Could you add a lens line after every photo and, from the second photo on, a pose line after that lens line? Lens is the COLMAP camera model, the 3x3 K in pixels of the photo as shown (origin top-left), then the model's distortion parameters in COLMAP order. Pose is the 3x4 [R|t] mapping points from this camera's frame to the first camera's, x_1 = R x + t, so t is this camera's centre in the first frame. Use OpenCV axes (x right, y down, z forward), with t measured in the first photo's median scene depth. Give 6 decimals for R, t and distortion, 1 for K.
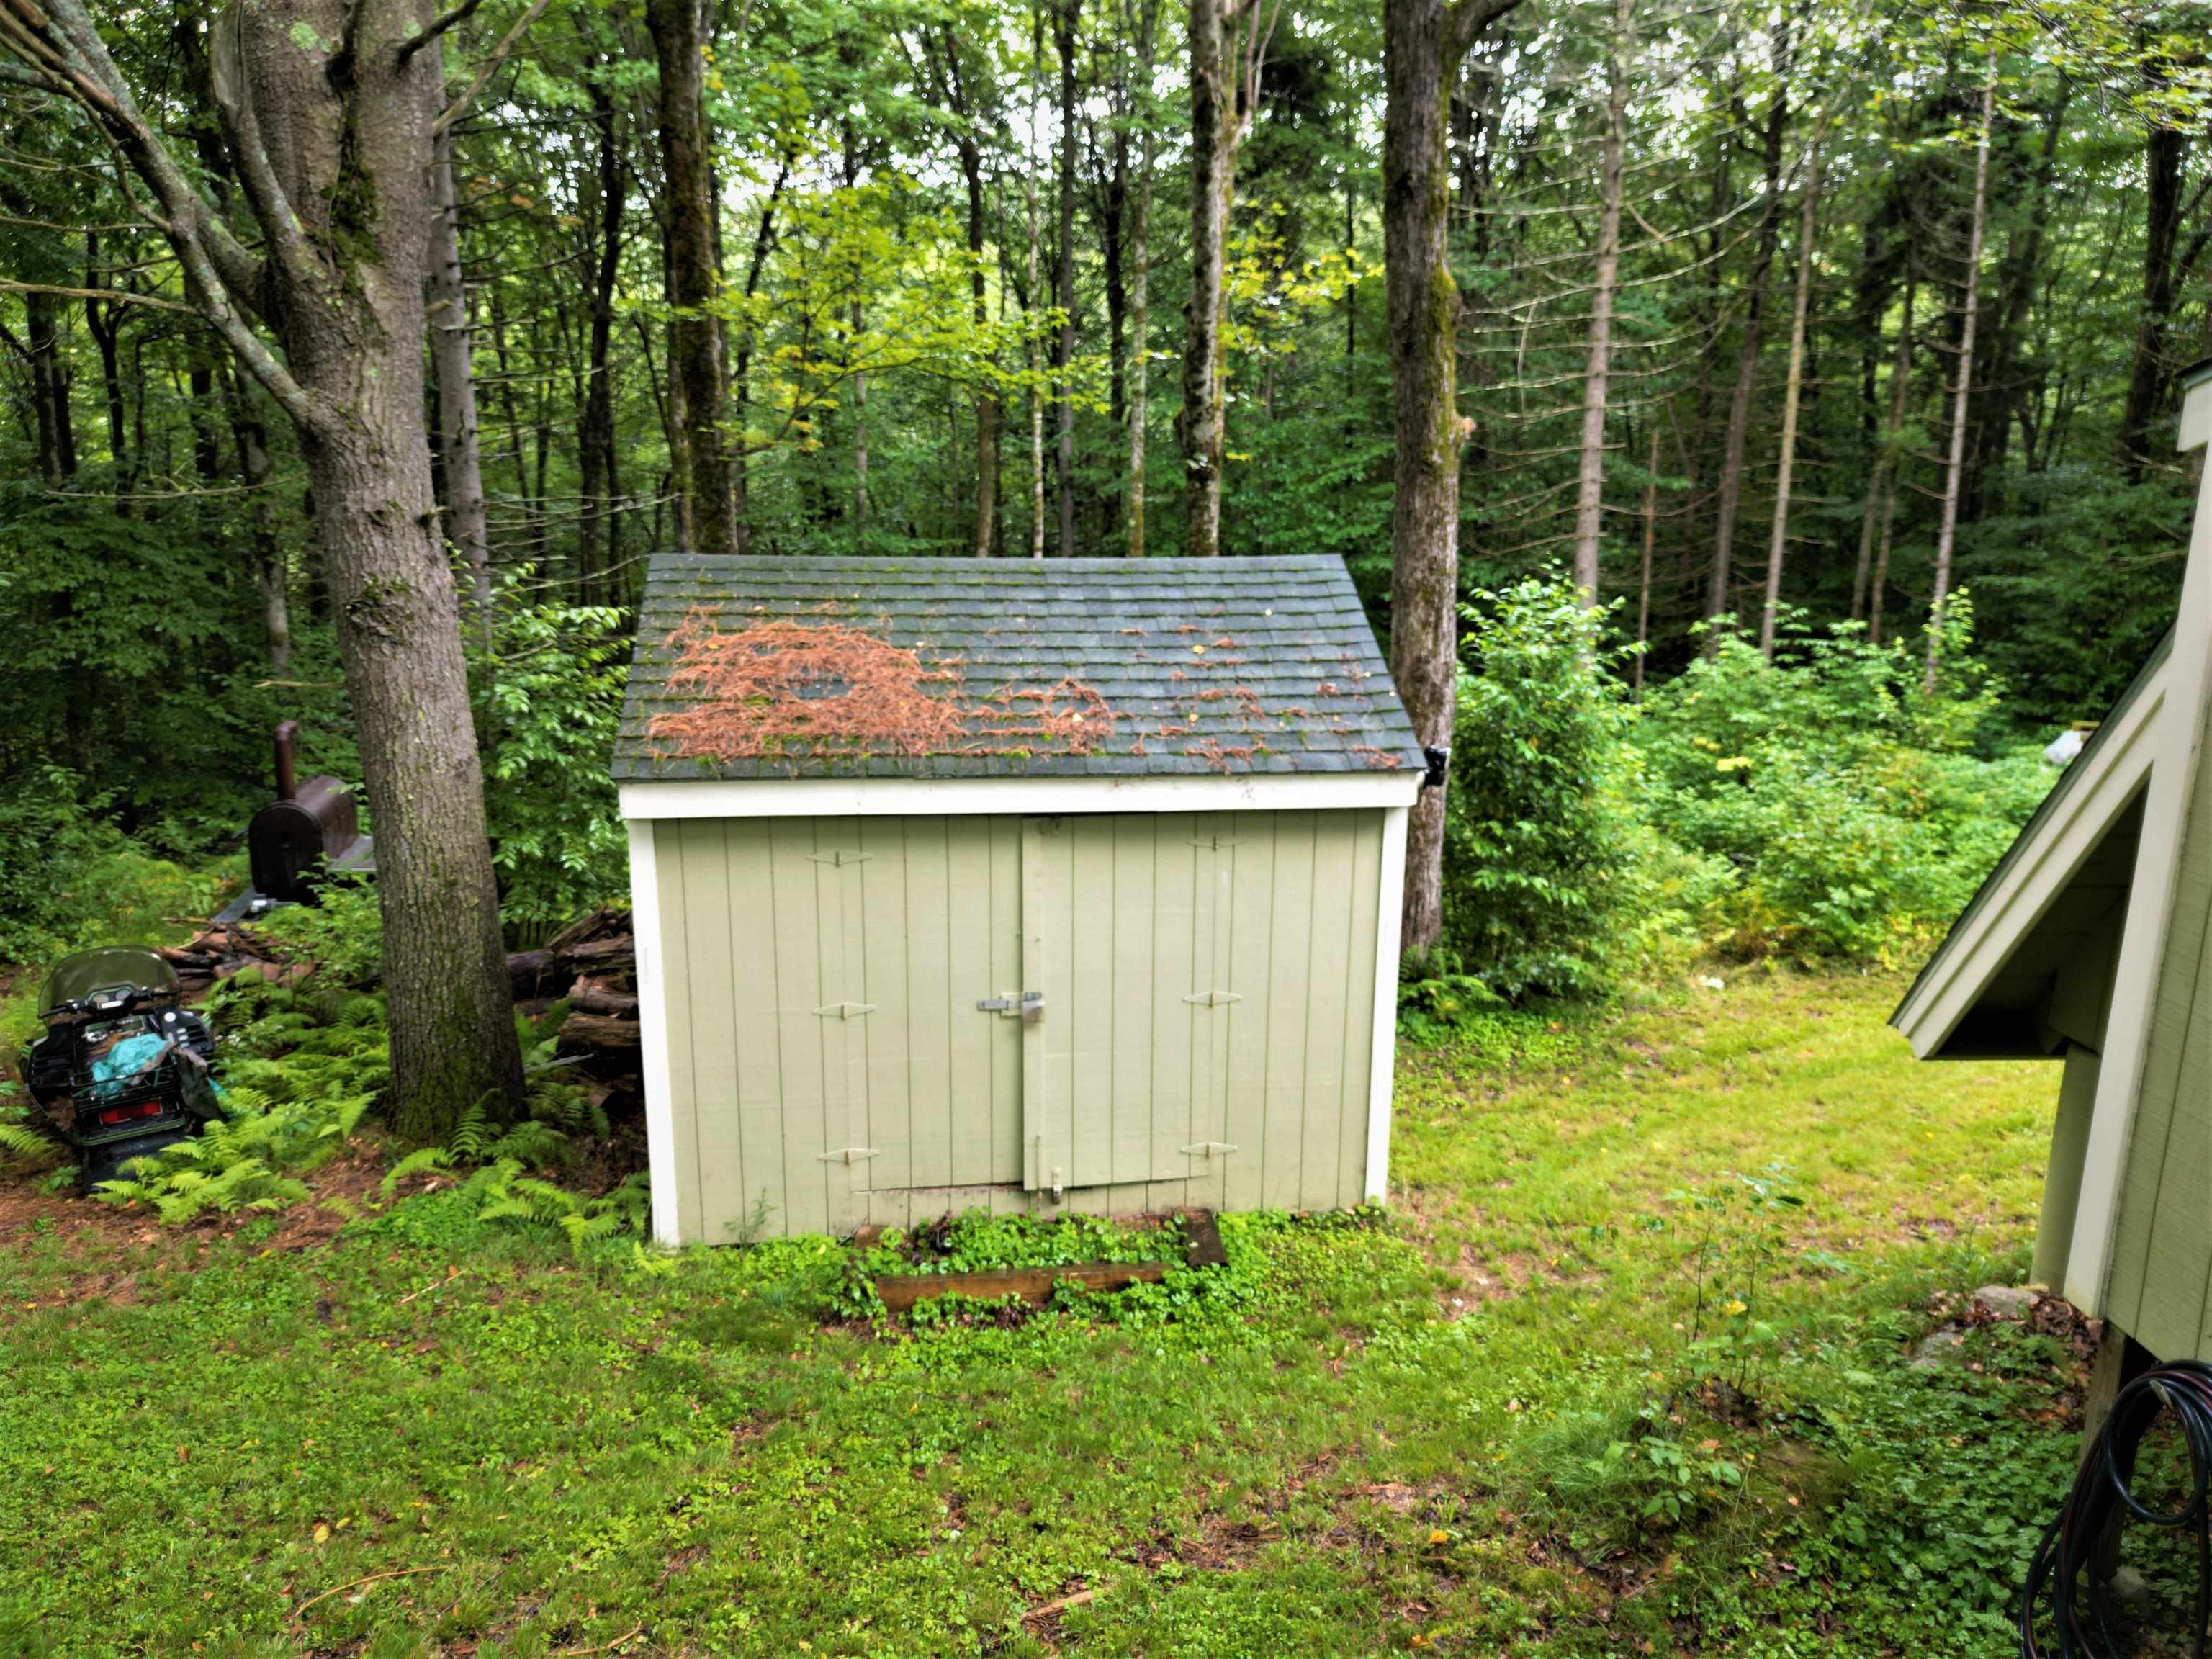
lens RADIAL K [[1517.4, 0, 1106.0], [0, 1517.4, 829.5], [0, 0, 1]] dist [0.046528, -0.001505]
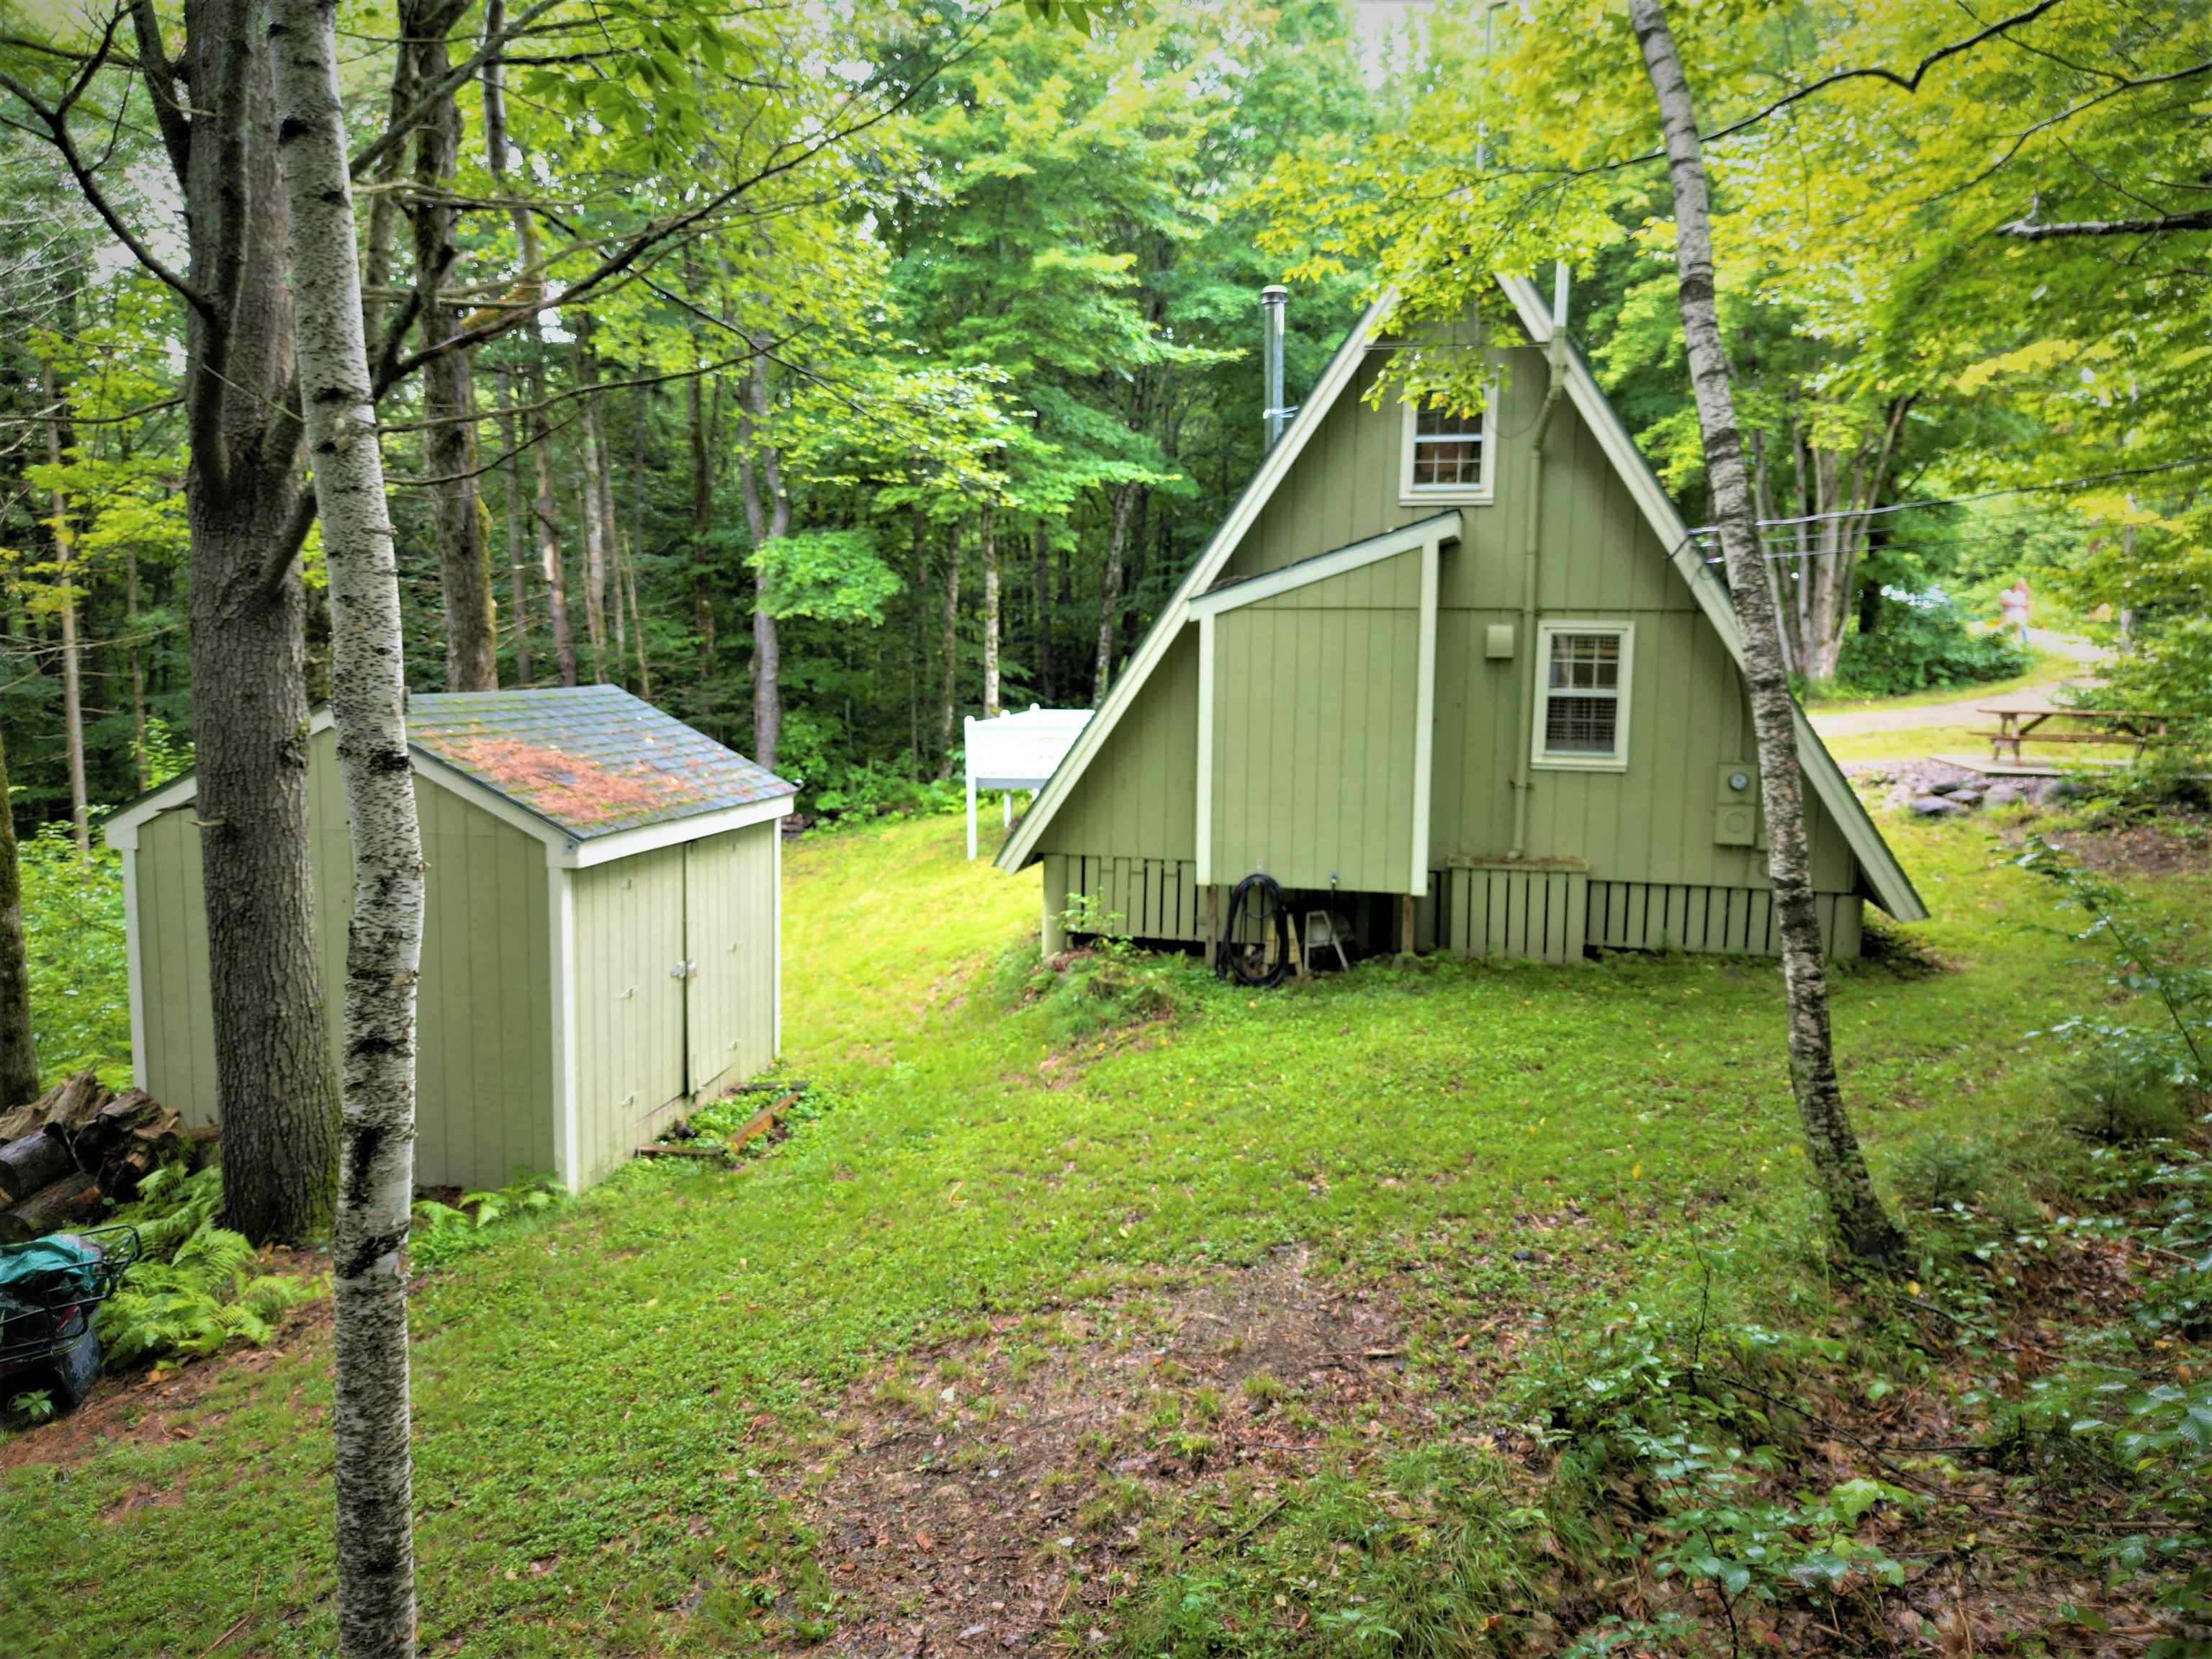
lens RADIAL K [[1517.4, 0, 1106.0], [0, 1517.4, 829.5], [0, 0, 1]] dist [0.046528, -0.001505]
pose [[0.254529, -0.104600, 0.961392, -1.442823], [0.209695, 0.976450, 0.050721, -0.012338], [-0.944057, 0.188689, 0.270469, 0.149559]]
